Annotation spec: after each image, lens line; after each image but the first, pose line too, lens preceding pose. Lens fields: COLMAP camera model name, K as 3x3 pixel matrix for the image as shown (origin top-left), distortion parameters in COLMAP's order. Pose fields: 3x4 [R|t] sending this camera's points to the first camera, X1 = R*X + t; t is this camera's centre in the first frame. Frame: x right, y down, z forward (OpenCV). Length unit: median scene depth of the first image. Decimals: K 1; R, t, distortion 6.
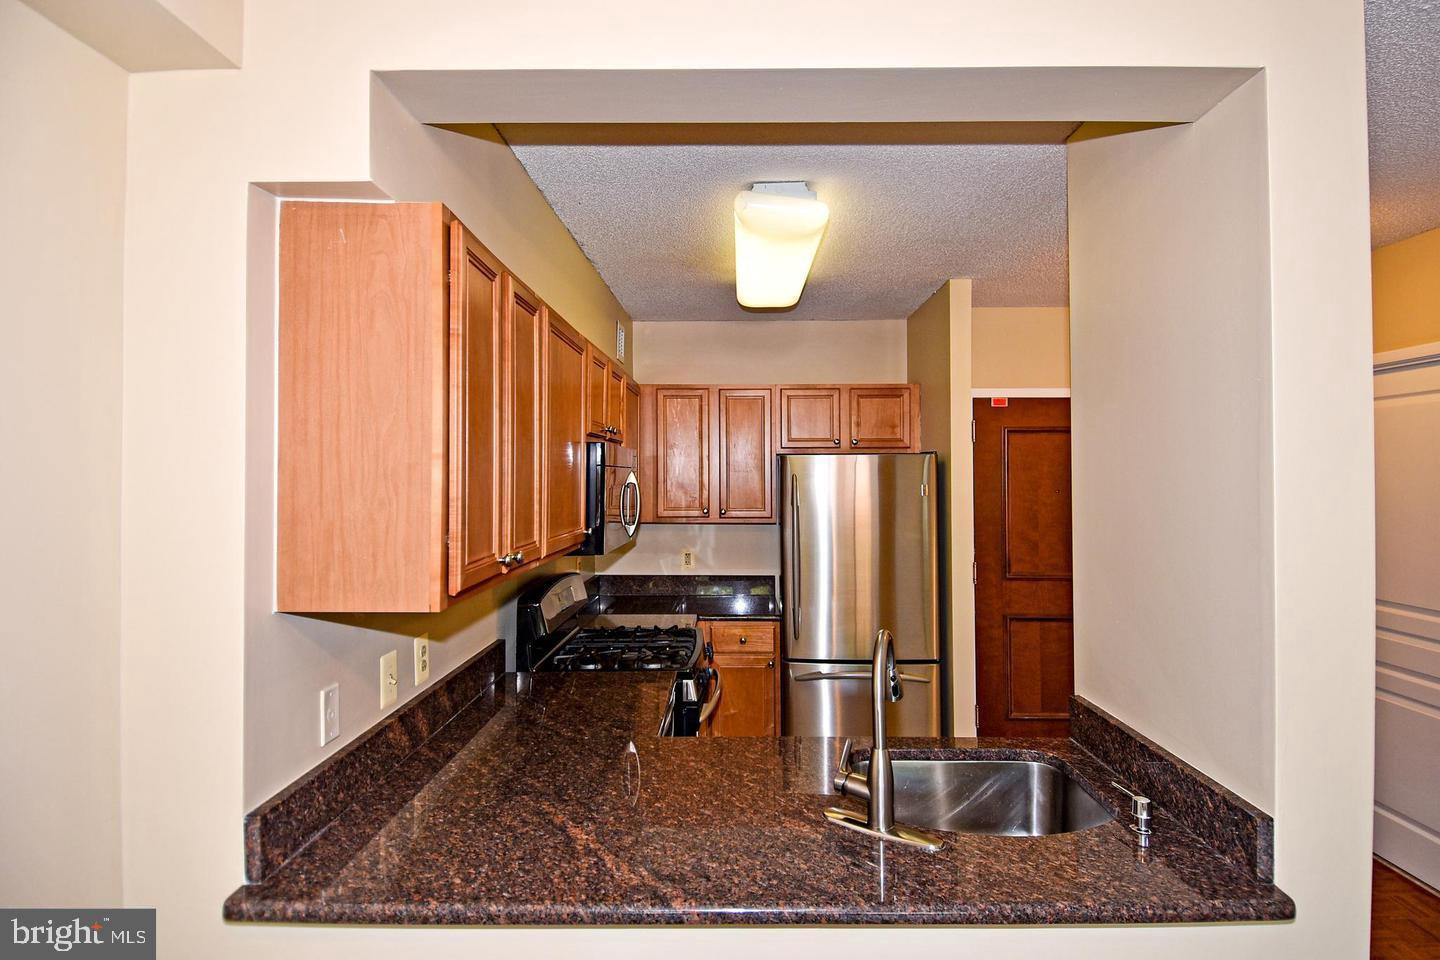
lens RADIAL K [[733.4, 0, 713.6], [0, 733.4, 484.9], [0, 0, 1]] dist [-0.005027, -0.001103]
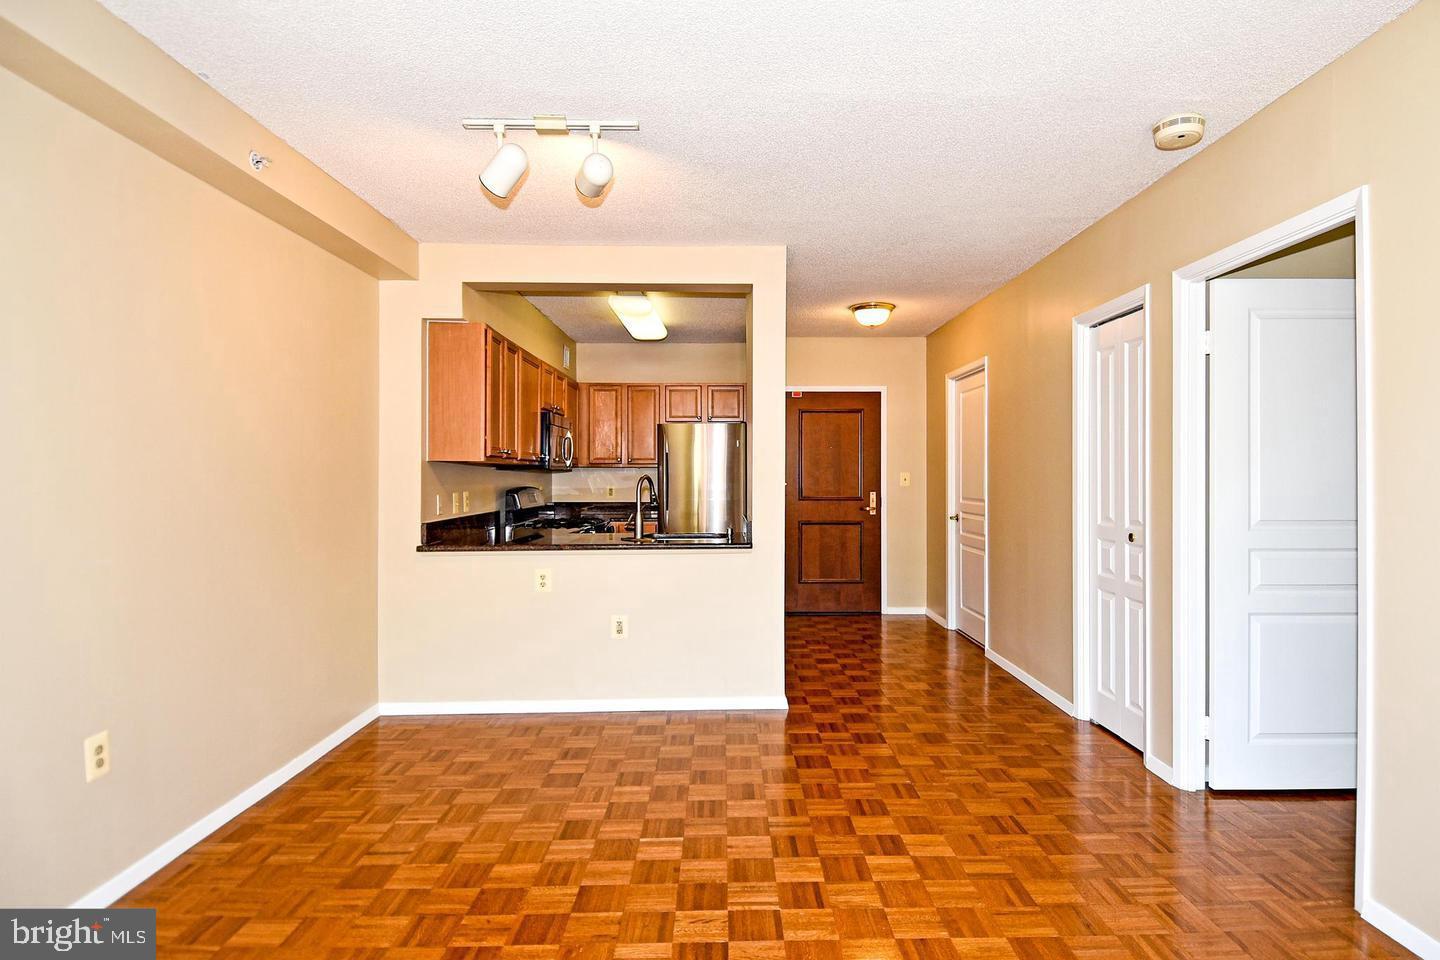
lens RADIAL K [[733.4, 0, 733.3], [0, 733.4, 468.4], [0, 0, 1]] dist [-0.005027, -0.001103]
pose [[0.998461, -0.003845, 0.055320, 0.189530], [0.004827, 0.999833, -0.017627, 0.105358], [-0.055243, 0.017867, 0.998313, -0.811777]]
